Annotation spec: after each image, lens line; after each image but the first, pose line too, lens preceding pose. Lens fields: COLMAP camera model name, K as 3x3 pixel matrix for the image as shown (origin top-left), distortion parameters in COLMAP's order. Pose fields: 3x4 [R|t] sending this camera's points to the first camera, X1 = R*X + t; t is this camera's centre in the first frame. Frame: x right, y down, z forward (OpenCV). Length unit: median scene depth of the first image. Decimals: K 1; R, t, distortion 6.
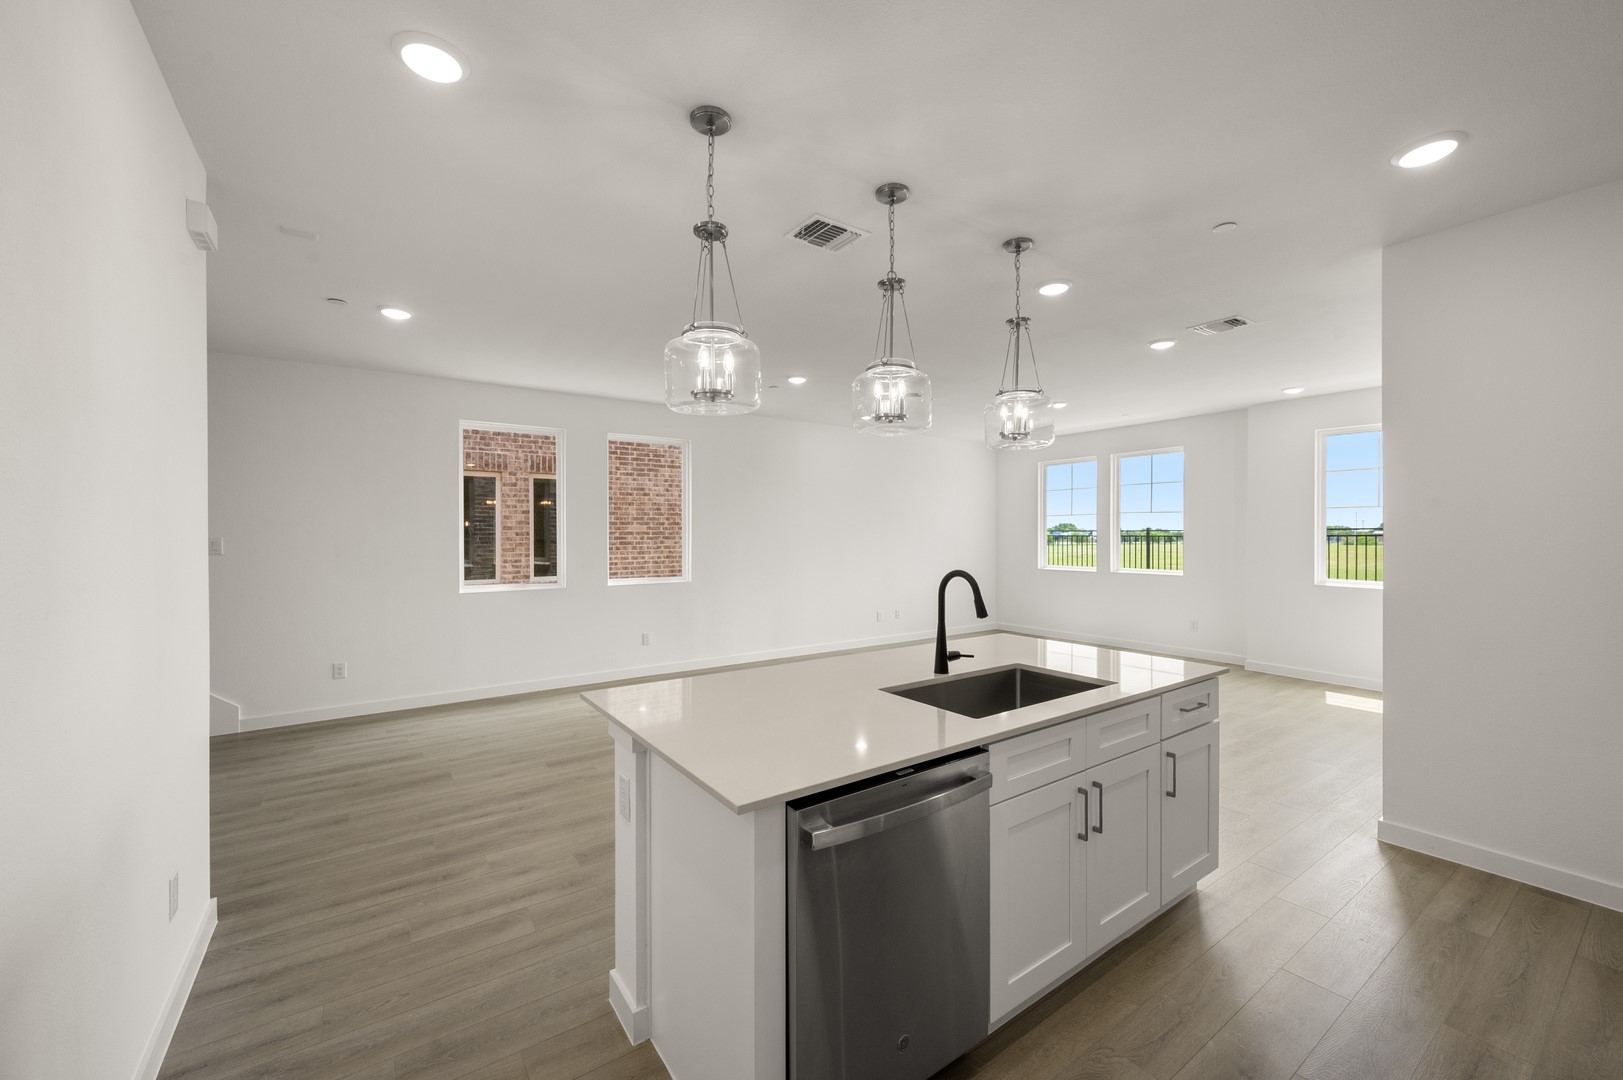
lens RADIAL K [[634.6, 0, 816.3], [0, 634.6, 534.3], [0, 0, 1]] dist [-0.003318, 0.000684]
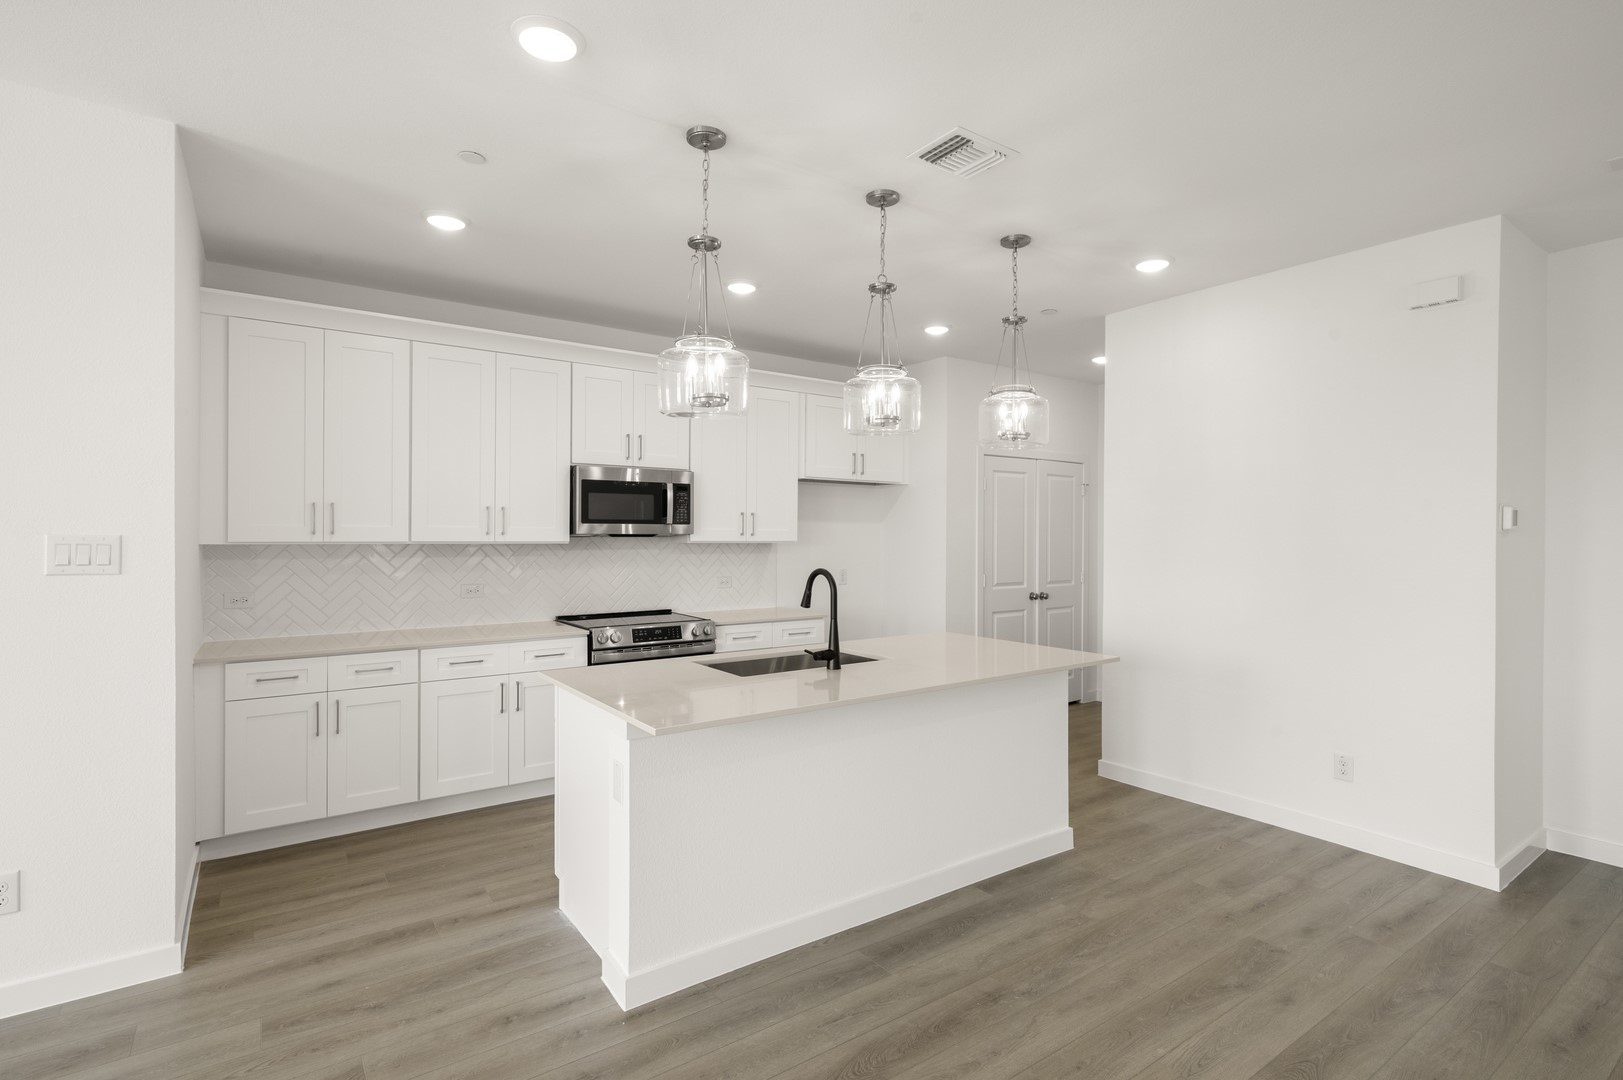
lens RADIAL K [[791.7, 0, 811.8], [0, 791.7, 534.8], [0, 0, 1]] dist [0.010914, -0.001629]
pose [[-0.999993, -0.002409, 0.002781, 0.239527], [-0.002411, 0.999997, -0.000654, -0.002628], [-0.002779, -0.000660, -0.999996, 2.391853]]
